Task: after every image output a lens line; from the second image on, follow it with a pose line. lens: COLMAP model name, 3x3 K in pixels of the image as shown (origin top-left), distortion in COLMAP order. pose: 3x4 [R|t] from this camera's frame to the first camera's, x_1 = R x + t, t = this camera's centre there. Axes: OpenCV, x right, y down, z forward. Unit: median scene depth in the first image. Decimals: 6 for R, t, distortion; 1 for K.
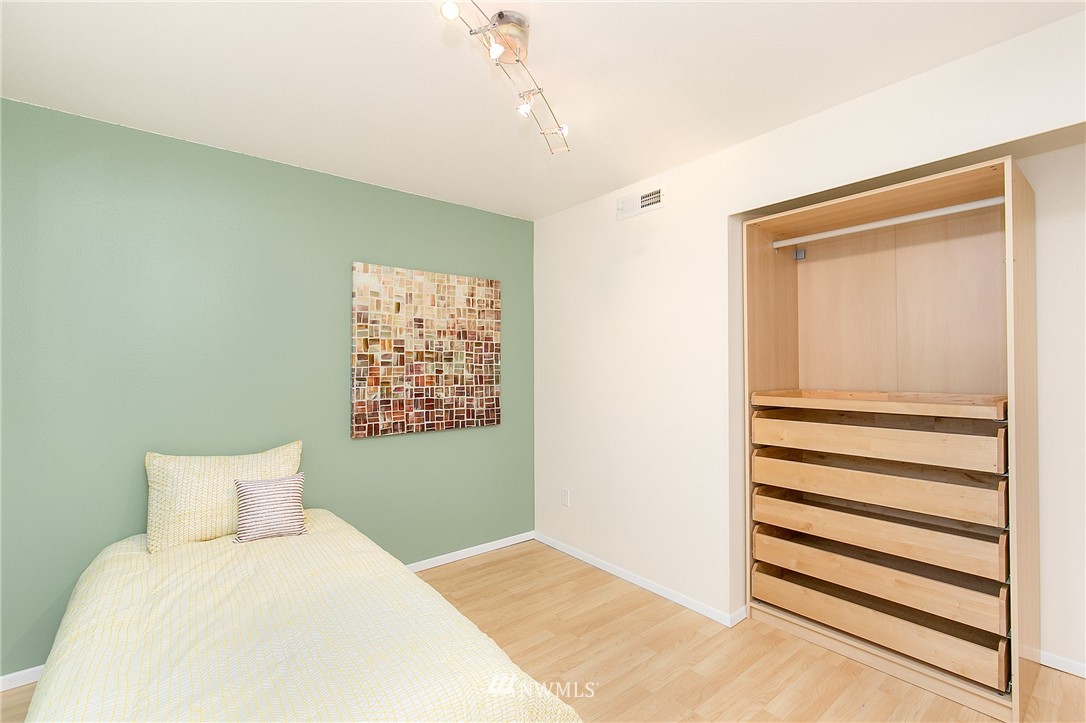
lens RADIAL K [[485.0, 0, 547.0], [0, 485.0, 364.2], [0, 0, 1]] dist [-0.000339, -0.000640]
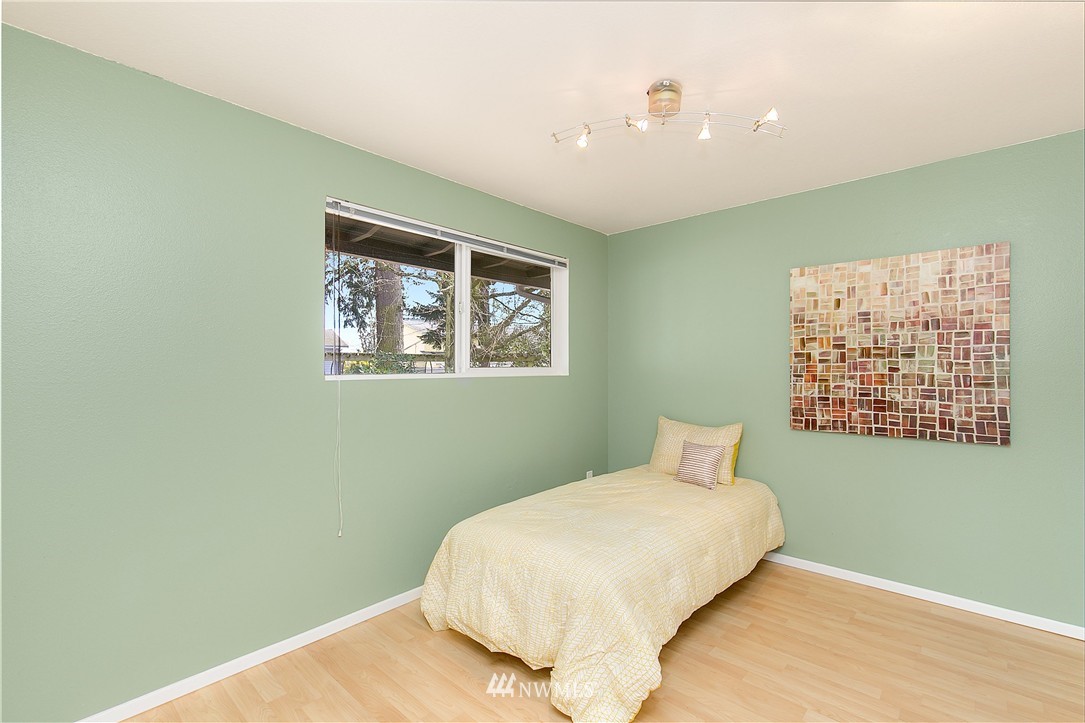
lens RADIAL K [[486.5, 0, 542.5], [0, 486.5, 361.5], [0, 0, 1]] dist [0.000038, -0.000051]
pose [[0.142146, -0.004739, -0.989834, 0.560196], [0.009404, 0.999950, -0.003437, -0.002214], [0.989801, -0.008820, 0.142184, 0.255934]]
